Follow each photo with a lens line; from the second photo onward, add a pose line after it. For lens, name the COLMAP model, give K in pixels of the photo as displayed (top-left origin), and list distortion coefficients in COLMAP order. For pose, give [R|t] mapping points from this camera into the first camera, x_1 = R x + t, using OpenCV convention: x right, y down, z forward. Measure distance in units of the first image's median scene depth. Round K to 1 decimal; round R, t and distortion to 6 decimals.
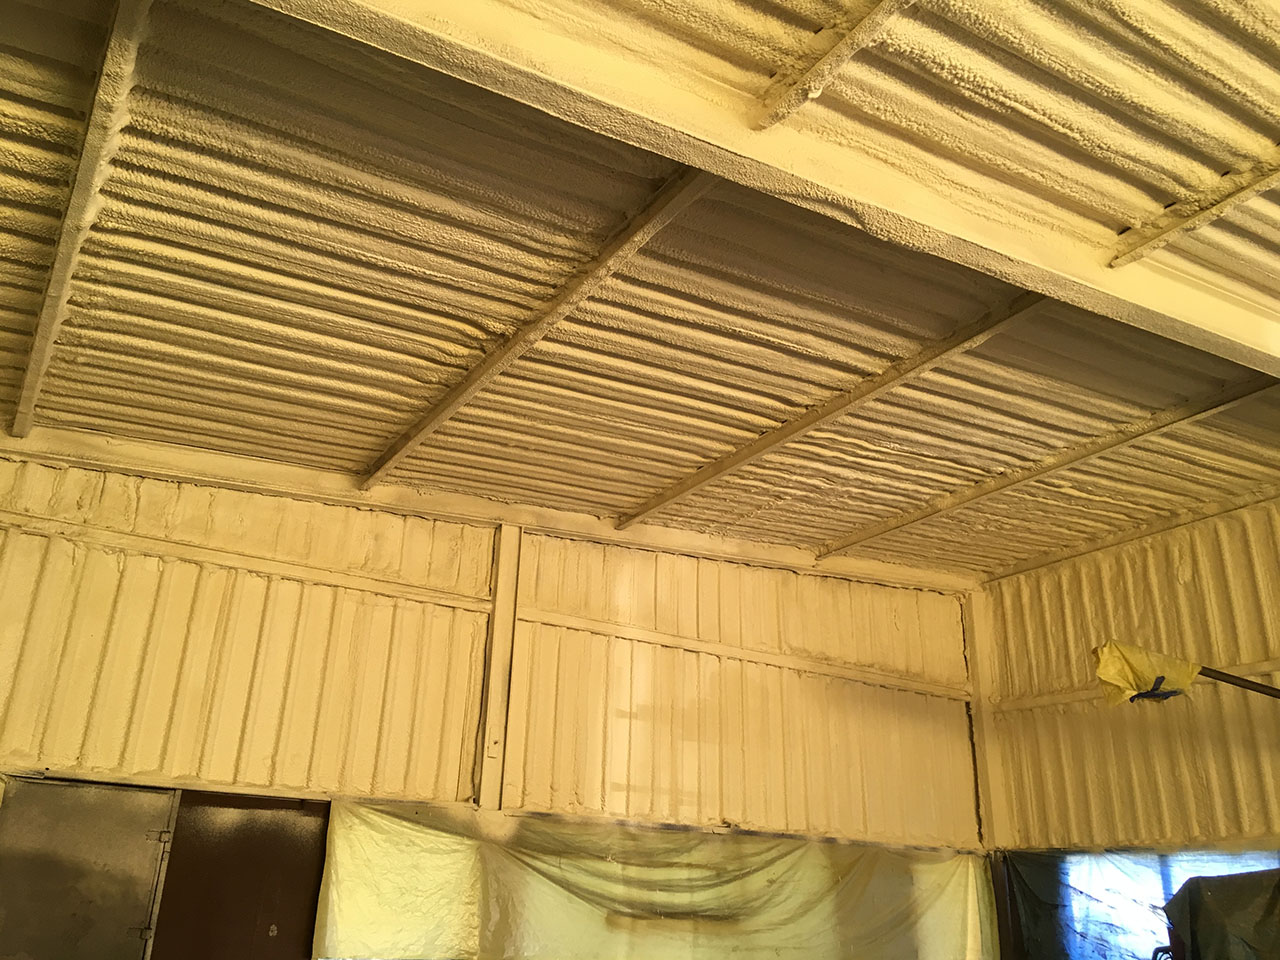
lens RADIAL K [[1088.0, 0, 644.4], [0, 1088.0, 474.5], [0, 0, 1]] dist [0.087018, -0.111730]
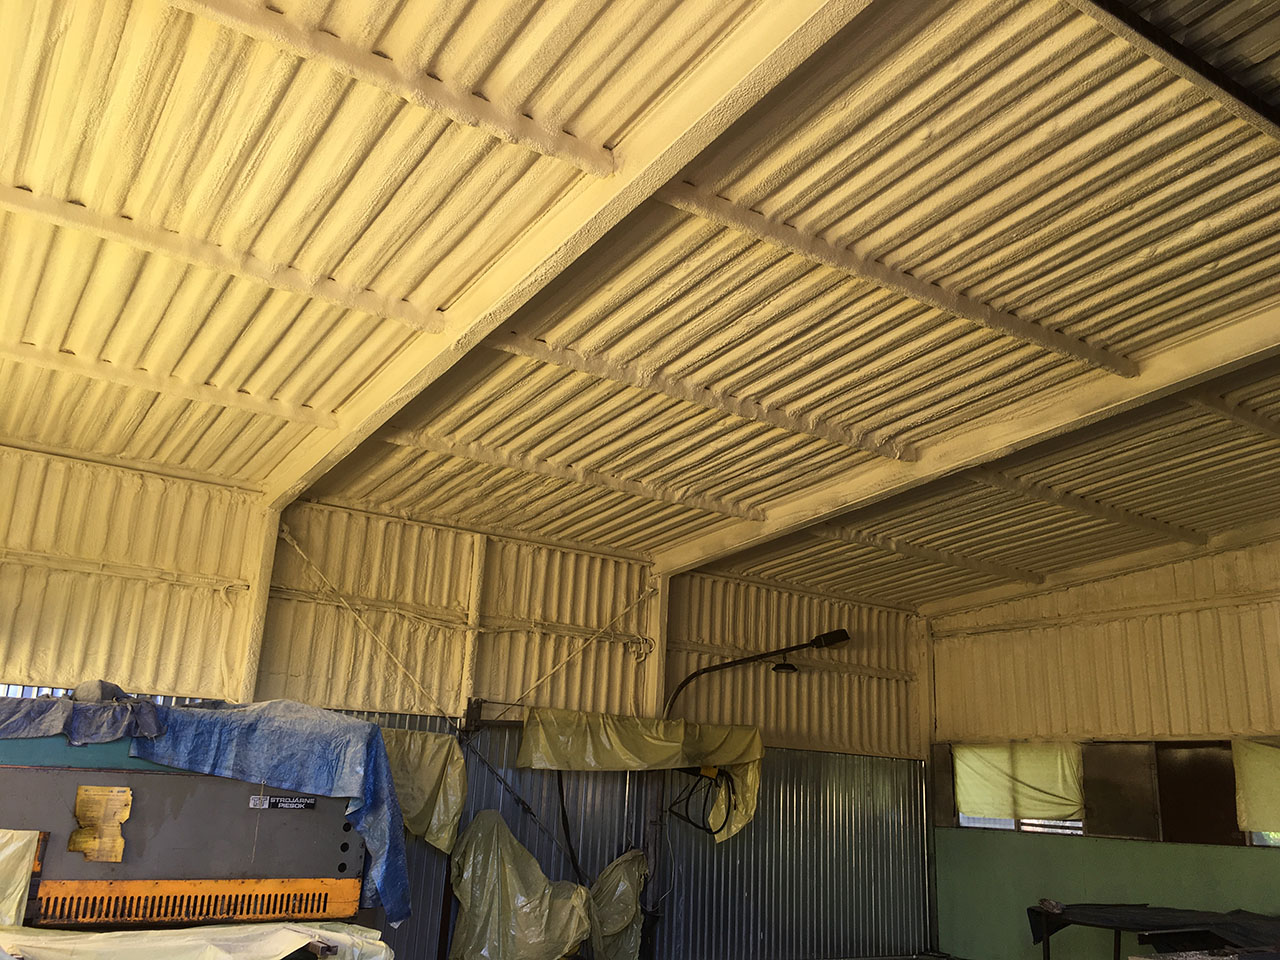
lens RADIAL K [[1088.0, 0, 647.6], [0, 1088.0, 487.8], [0, 0, 1]] dist [0.087018, -0.111730]
pose [[0.026228, -0.294287, -0.955357, 1.270294], [0.355467, 0.895970, -0.266235, 0.081988], [0.934321, -0.332615, 0.128109, 0.091676]]
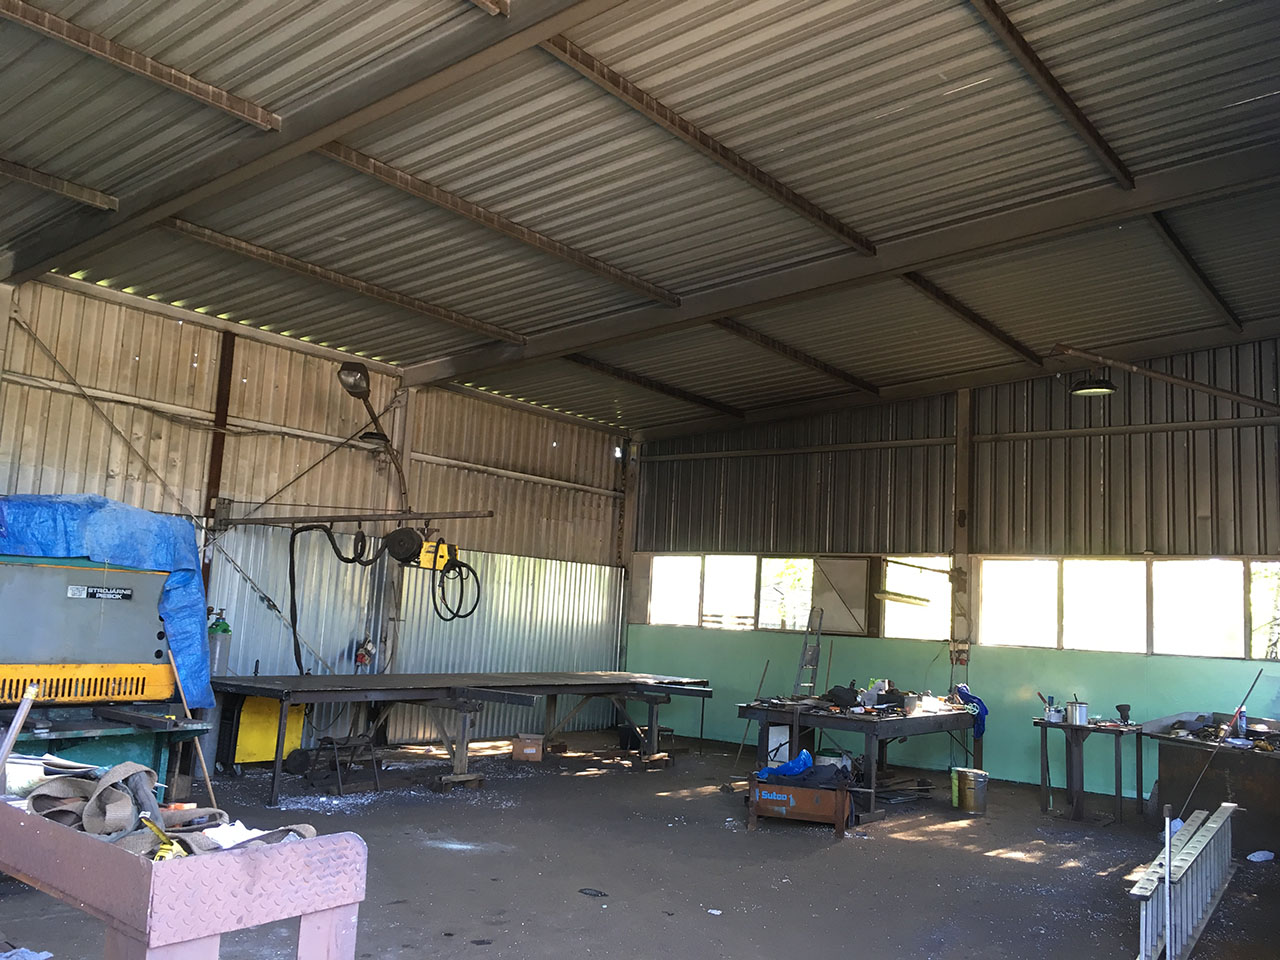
lens RADIAL K [[1088.0, 0, 646.0], [0, 1088.0, 484.2], [0, 0, 1]] dist [0.087018, -0.111730]
pose [[0.341594, -0.120163, -0.932134, 1.346360], [0.327793, 0.944748, -0.001665, 0.032234], [0.880832, -0.304979, 0.362109, -0.060745]]
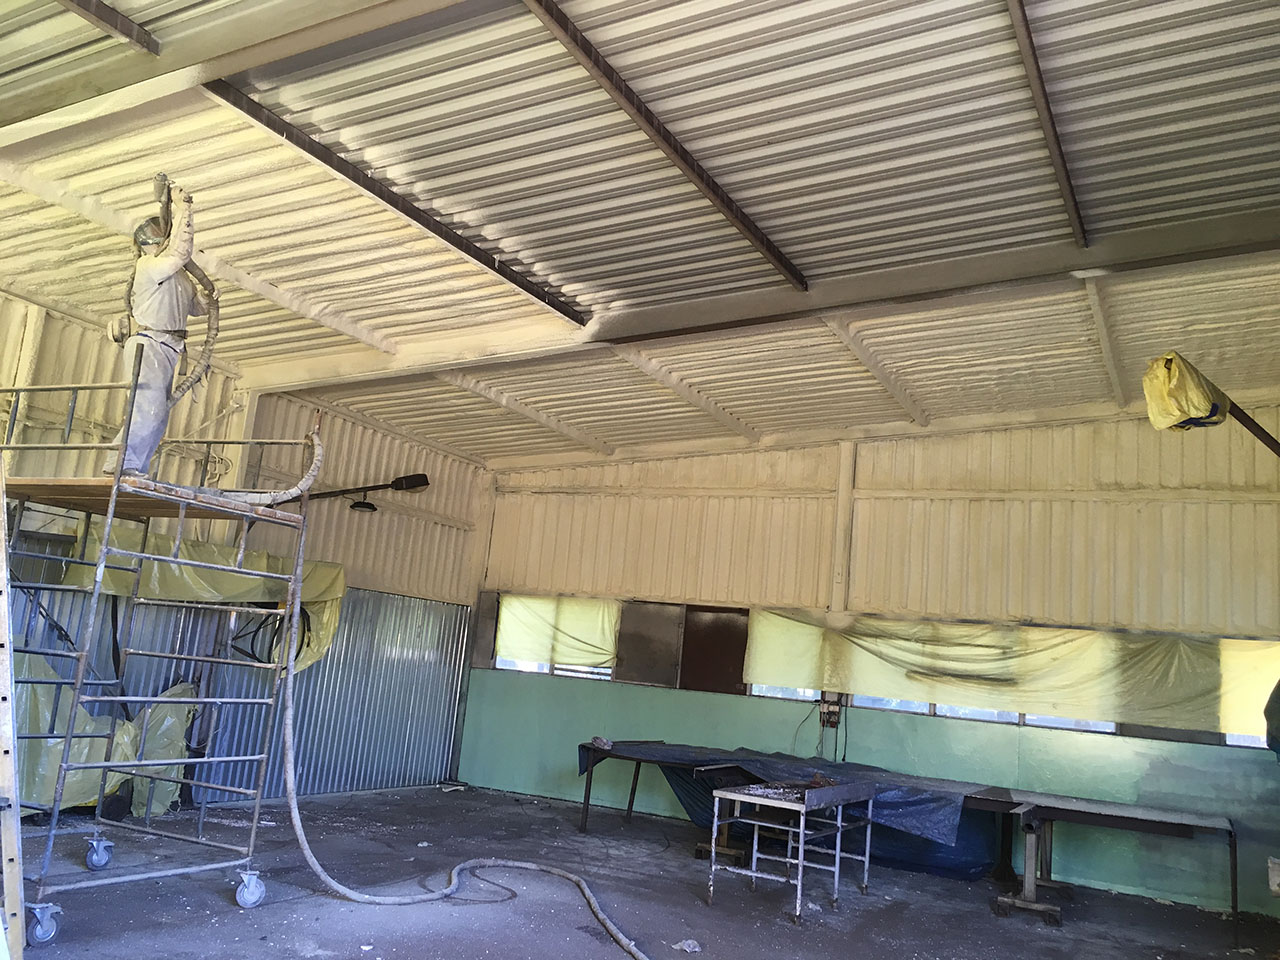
lens RADIAL K [[1088.0, 0, 645.5], [0, 1088.0, 489.7], [0, 0, 1]] dist [0.087018, -0.111730]
pose [[0.510065, -0.115938, -0.852286, 1.180093], [0.261469, 0.964882, 0.025226, -0.001574], [0.819431, -0.235713, 0.522467, -0.096086]]
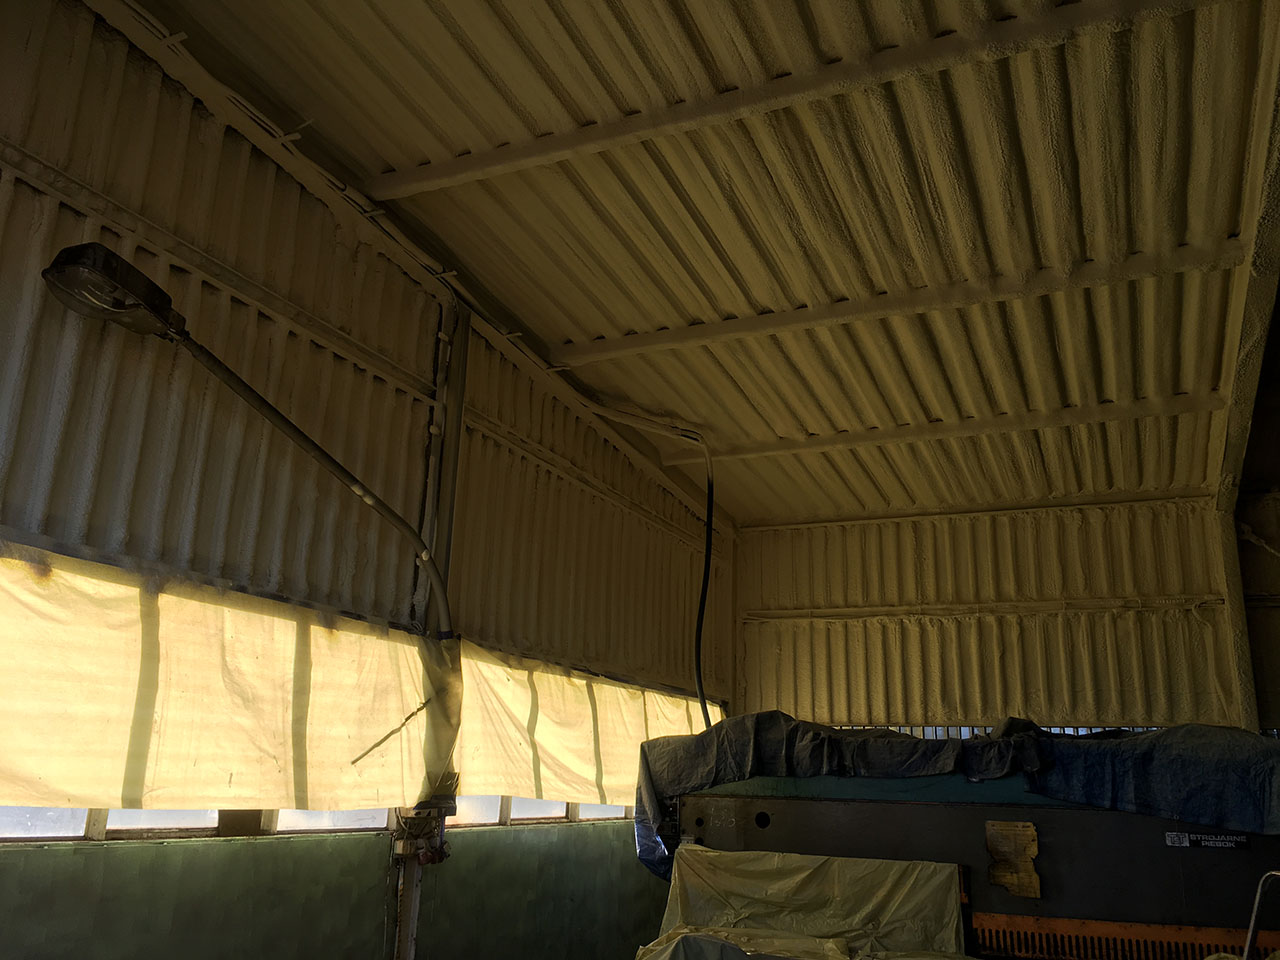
lens RADIAL K [[1088.0, 0, 635.4], [0, 1088.0, 487.1], [0, 0, 1]] dist [0.087018, -0.111730]
pose [[-0.825574, -0.193902, -0.529933, 1.136172], [0.180915, 0.798586, -0.574047, 0.145142], [0.534506, -0.569791, -0.624213, 0.261702]]
